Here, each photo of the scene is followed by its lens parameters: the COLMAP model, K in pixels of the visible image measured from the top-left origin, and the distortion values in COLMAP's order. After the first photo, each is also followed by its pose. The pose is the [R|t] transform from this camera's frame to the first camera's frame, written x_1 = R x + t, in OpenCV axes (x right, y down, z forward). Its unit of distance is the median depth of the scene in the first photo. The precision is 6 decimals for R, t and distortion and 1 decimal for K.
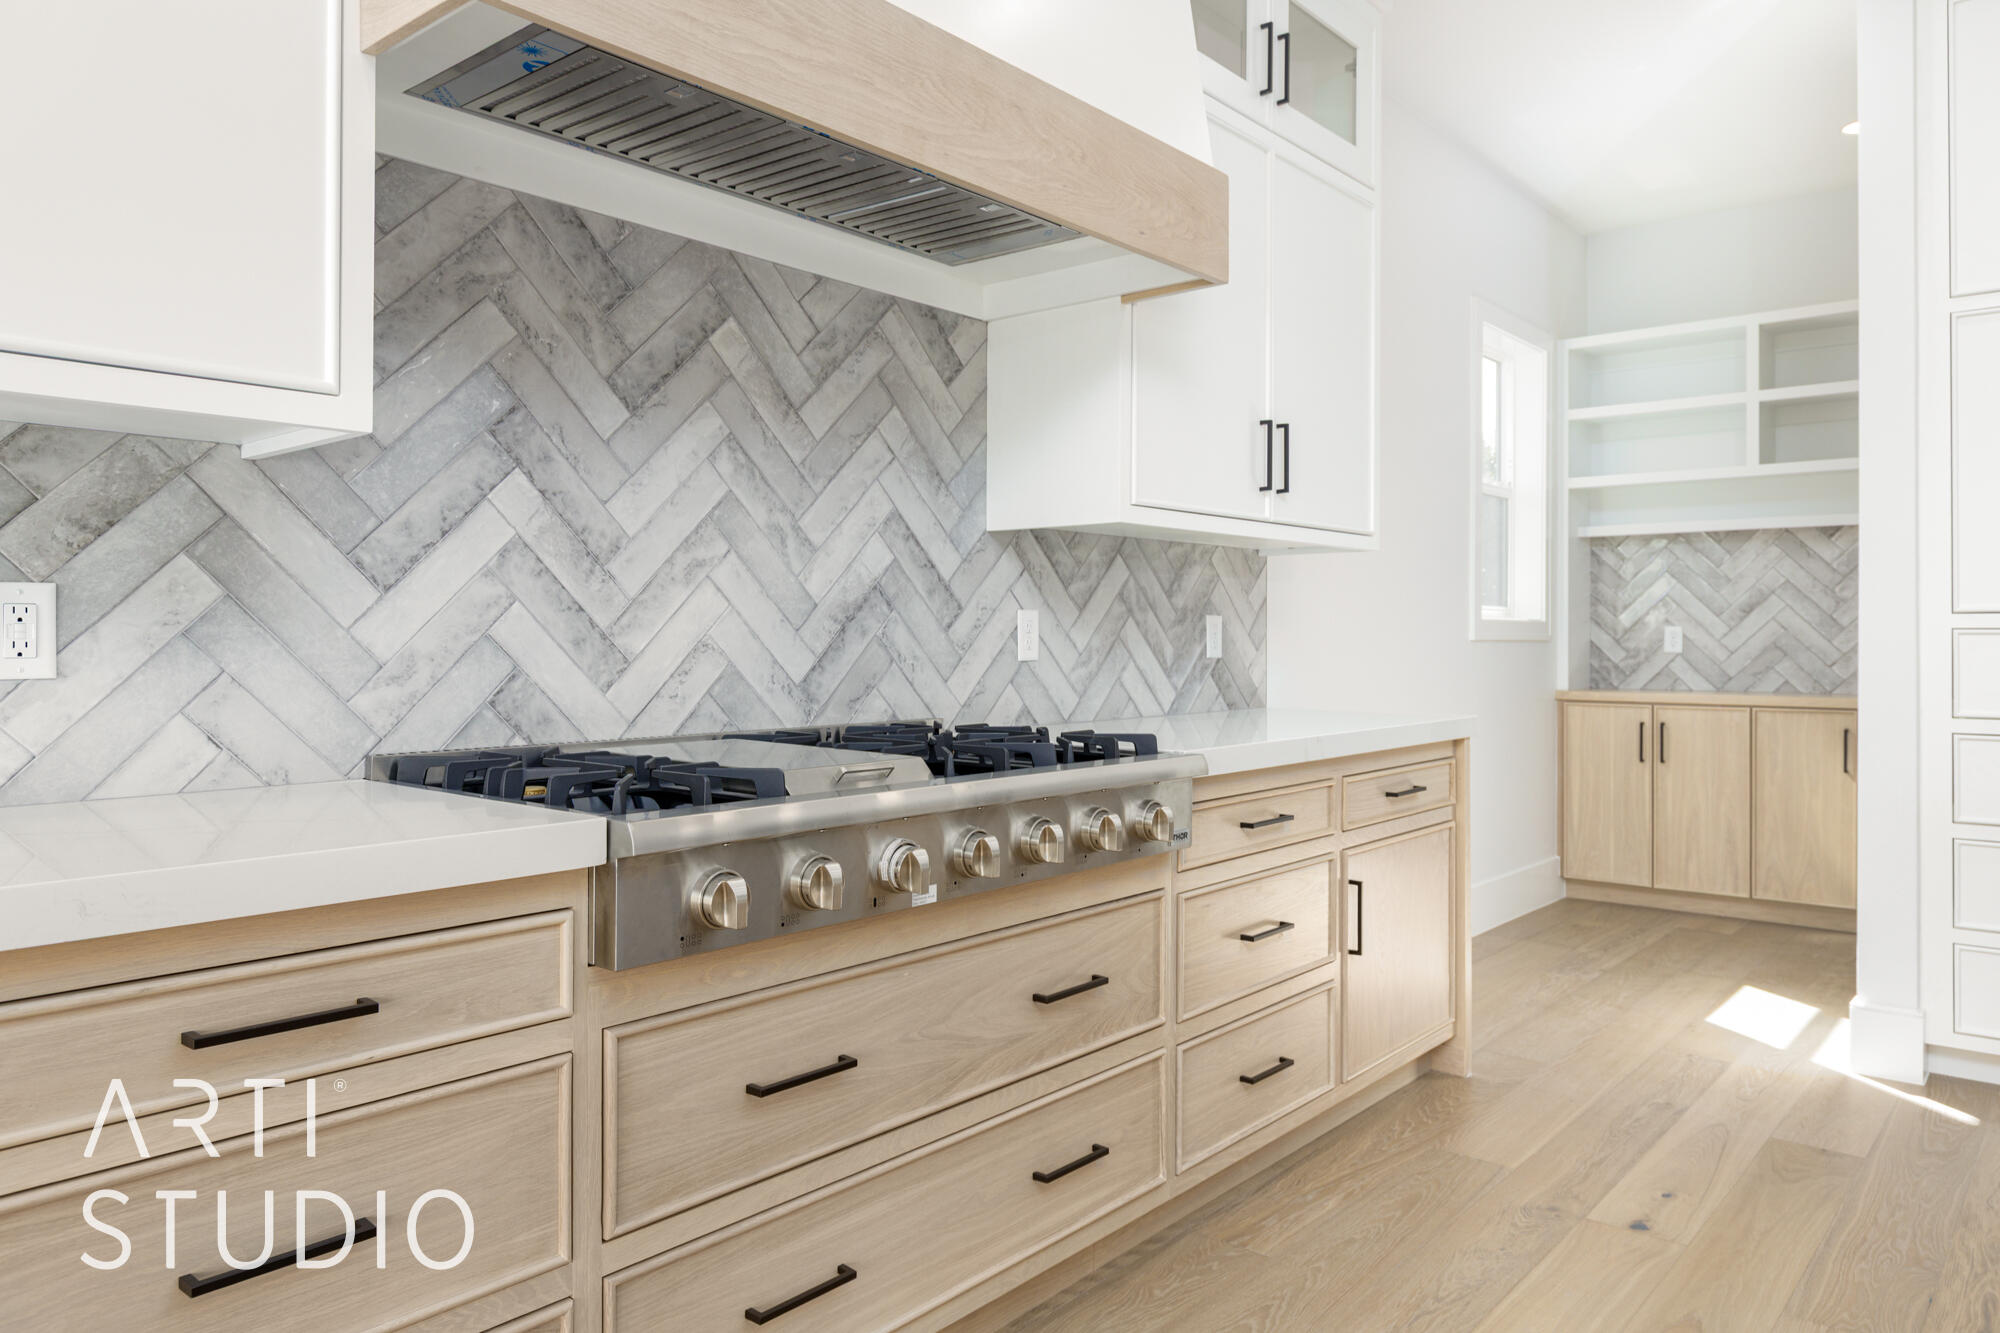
lens RADIAL K [[1326.6, 0, 1001.9], [0, 1326.6, 630.6], [0, 0, 1]] dist [-0.003828, -0.001549]
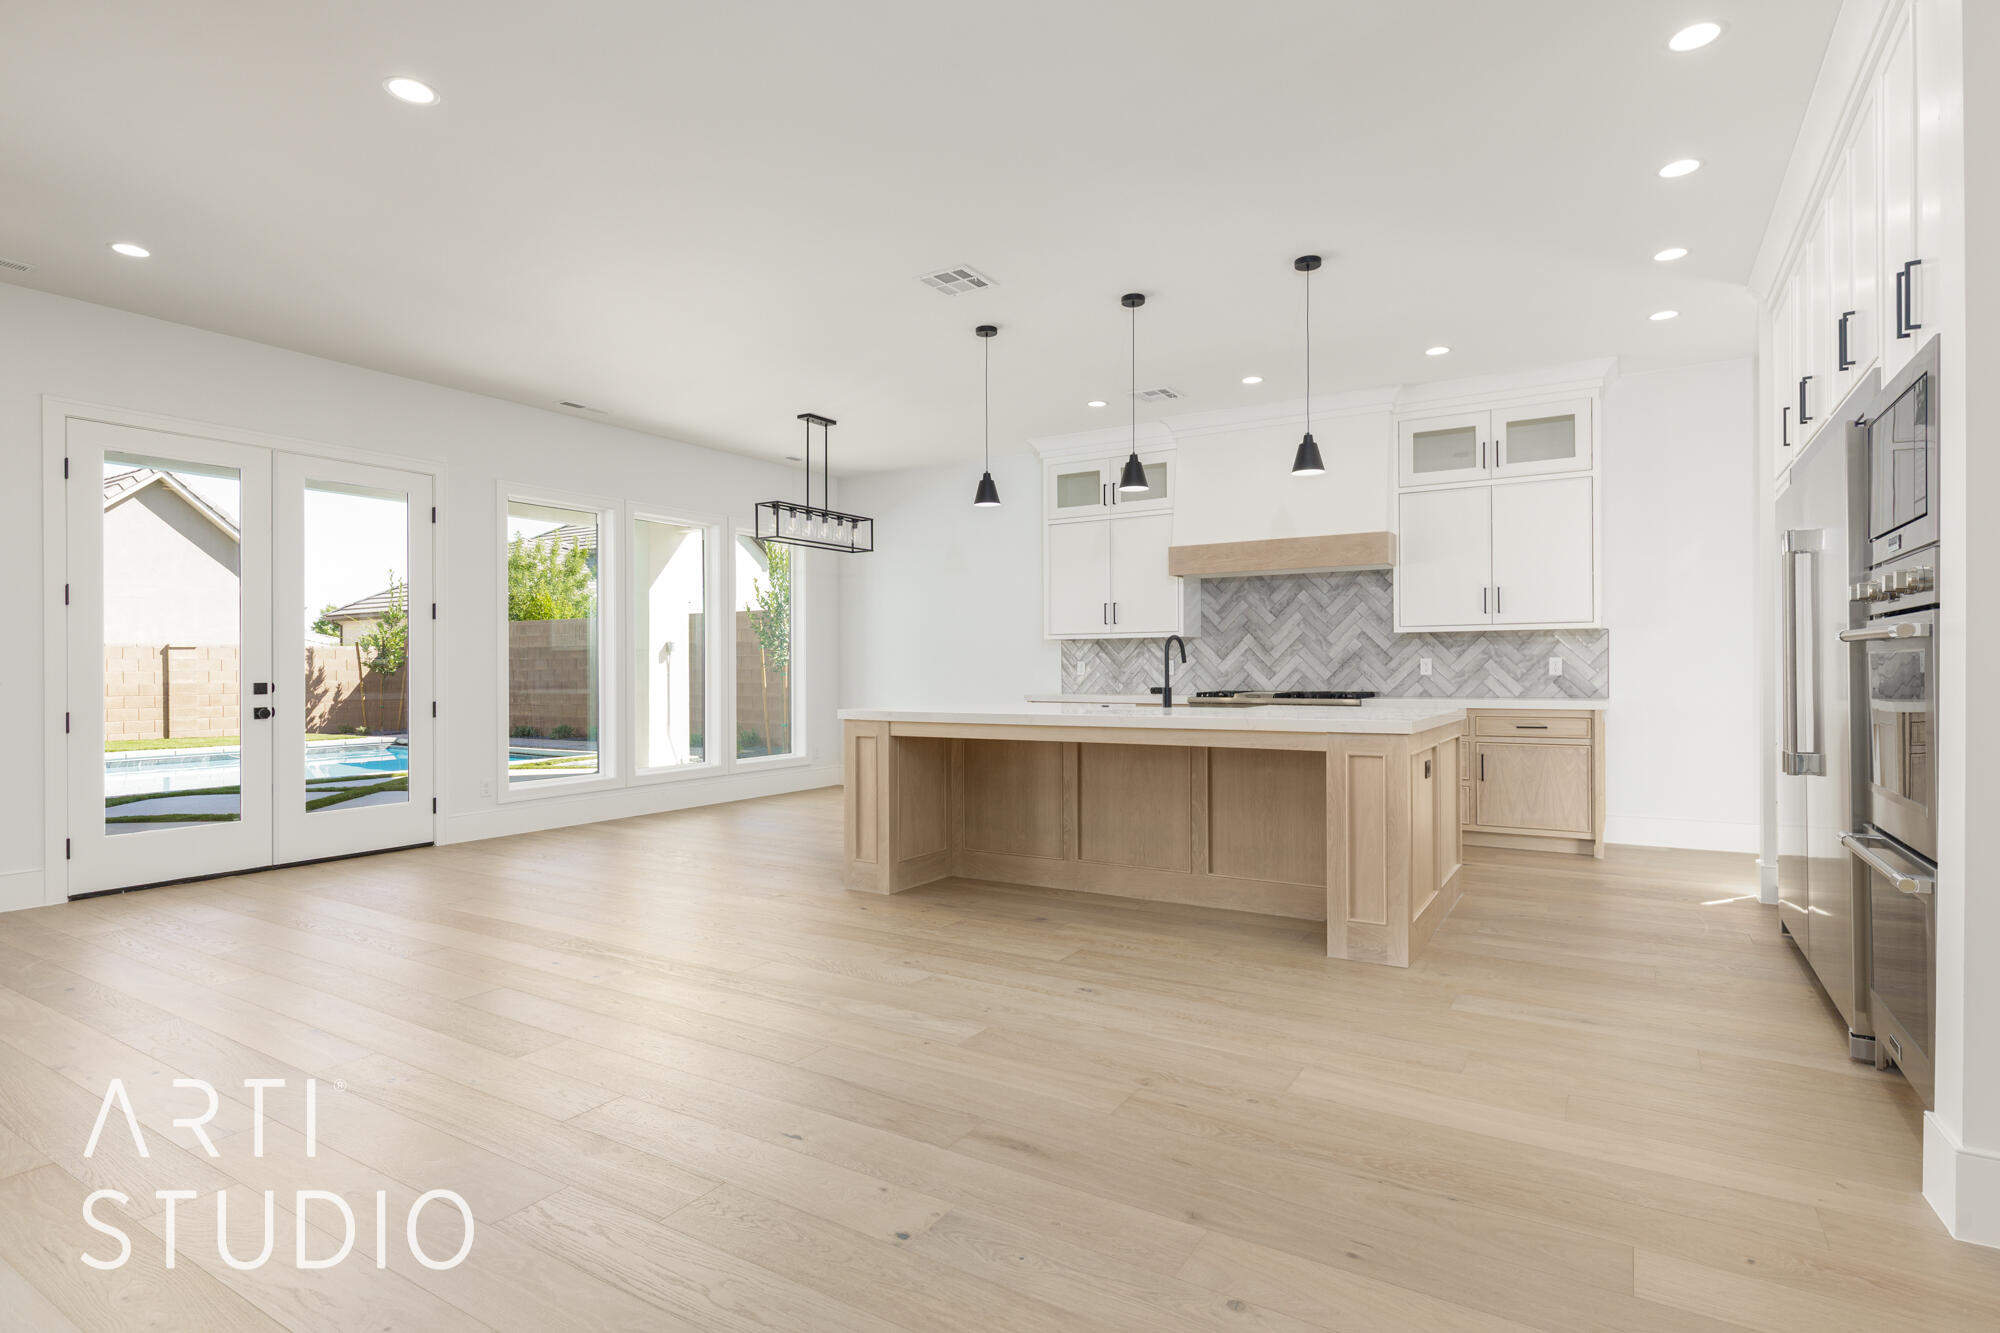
lens RADIAL K [[1009.2, 0, 1000.9], [0, 1009.2, 668.2], [0, 0, 1]] dist [-0.000288, 0.000037]
pose [[0.154221, -0.001336, -0.988035, 2.671411], [0.011416, 0.999935, 0.000430, -0.005721], [0.987970, -0.011346, 0.154227, -0.394803]]
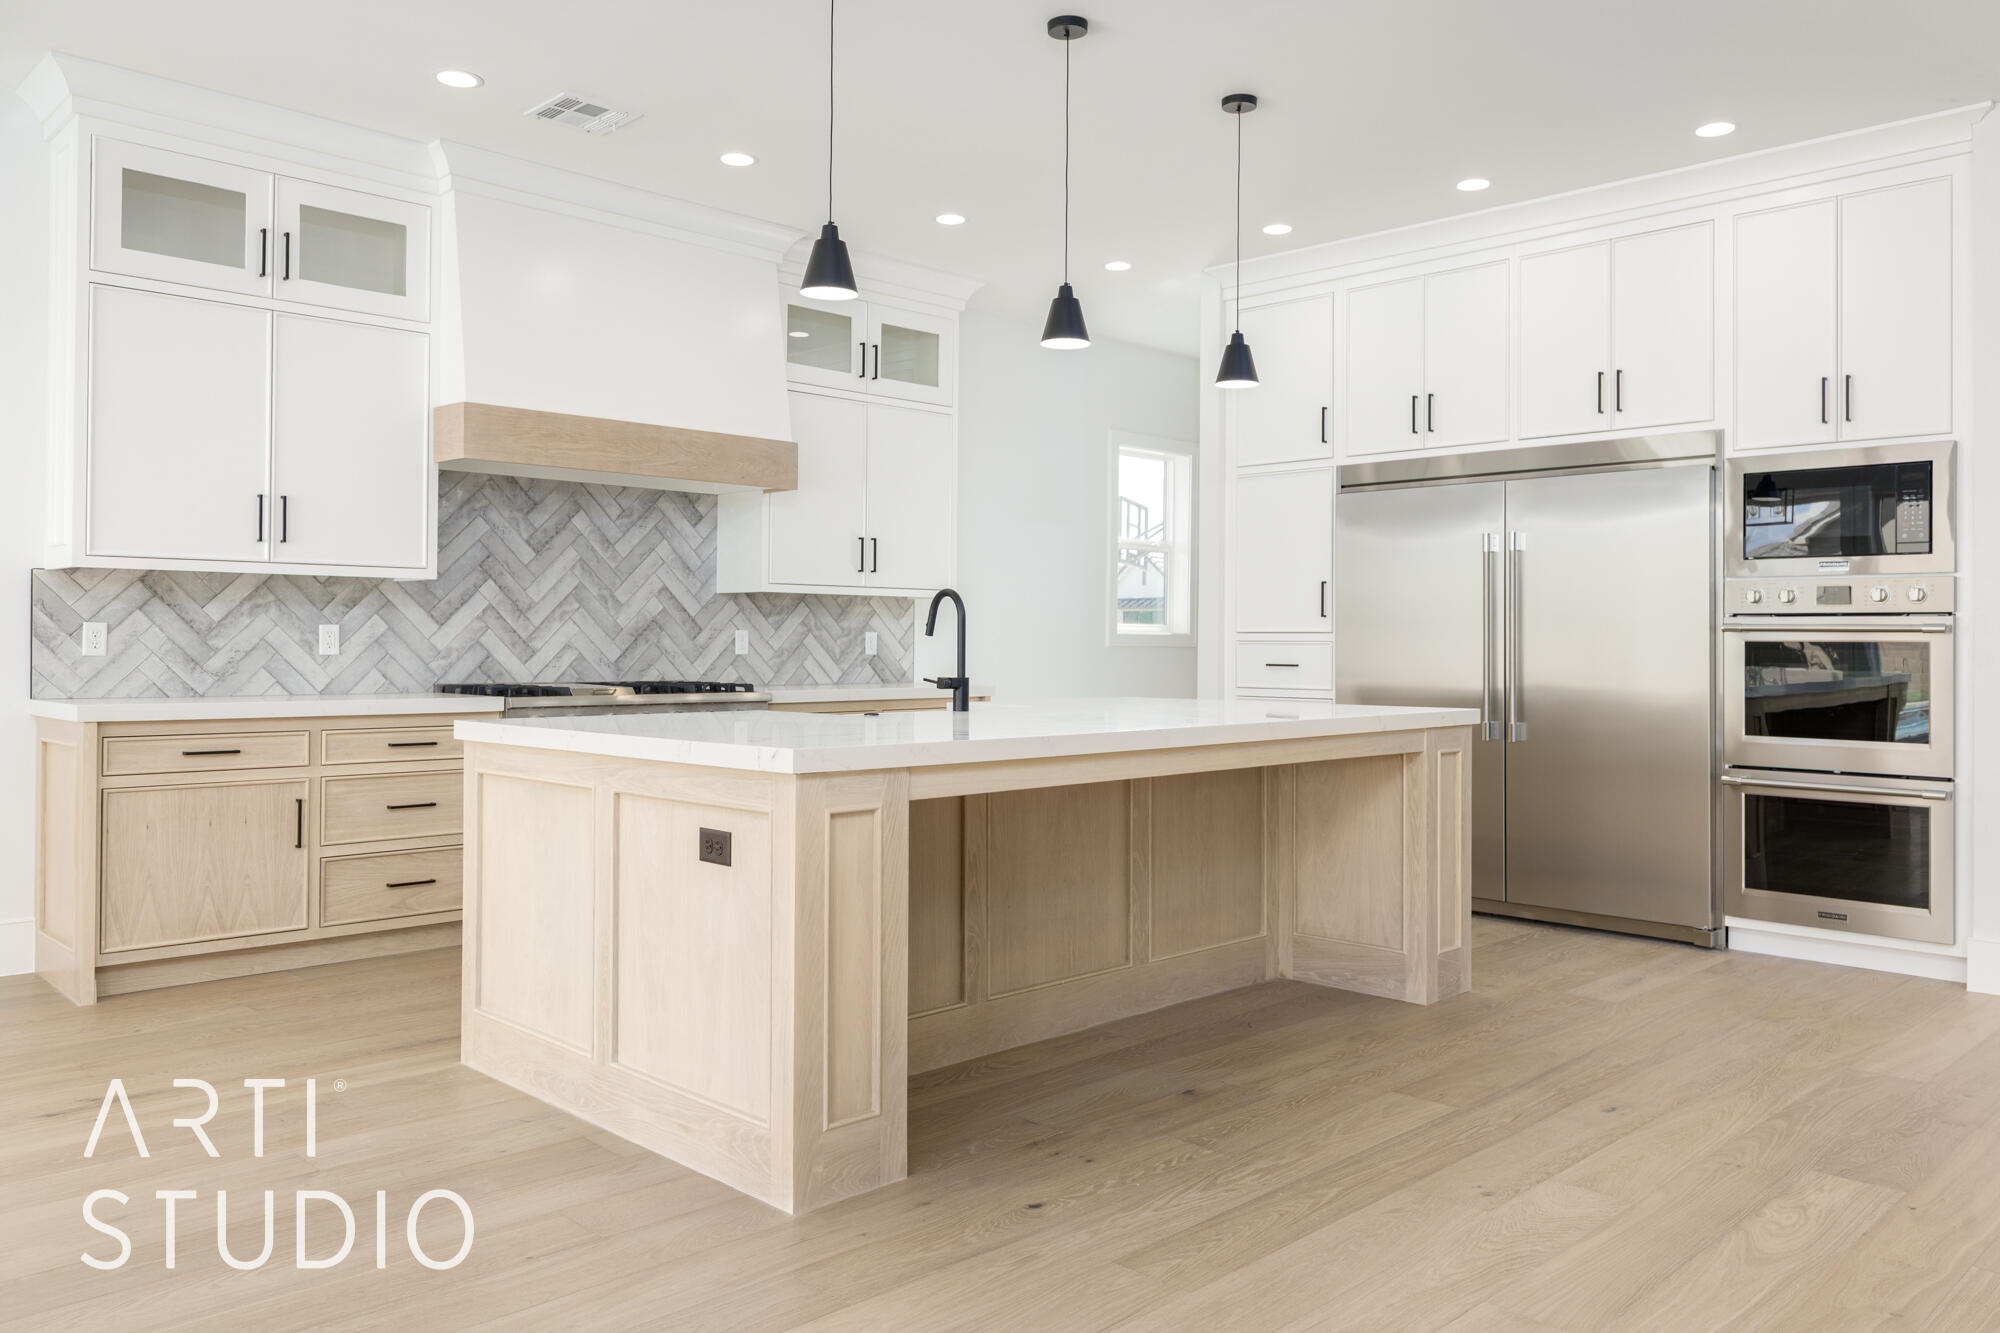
lens RADIAL K [[1479.0, 0, 1001.6], [0, 1479.0, 629.4], [0, 0, 1]] dist [0.002852, -0.002536]
pose [[0.996696, 0.005061, -0.081063, 0.761975], [-0.005260, 0.999984, -0.002241, -0.016686], [0.081050, 0.002660, 0.996706, -1.589083]]
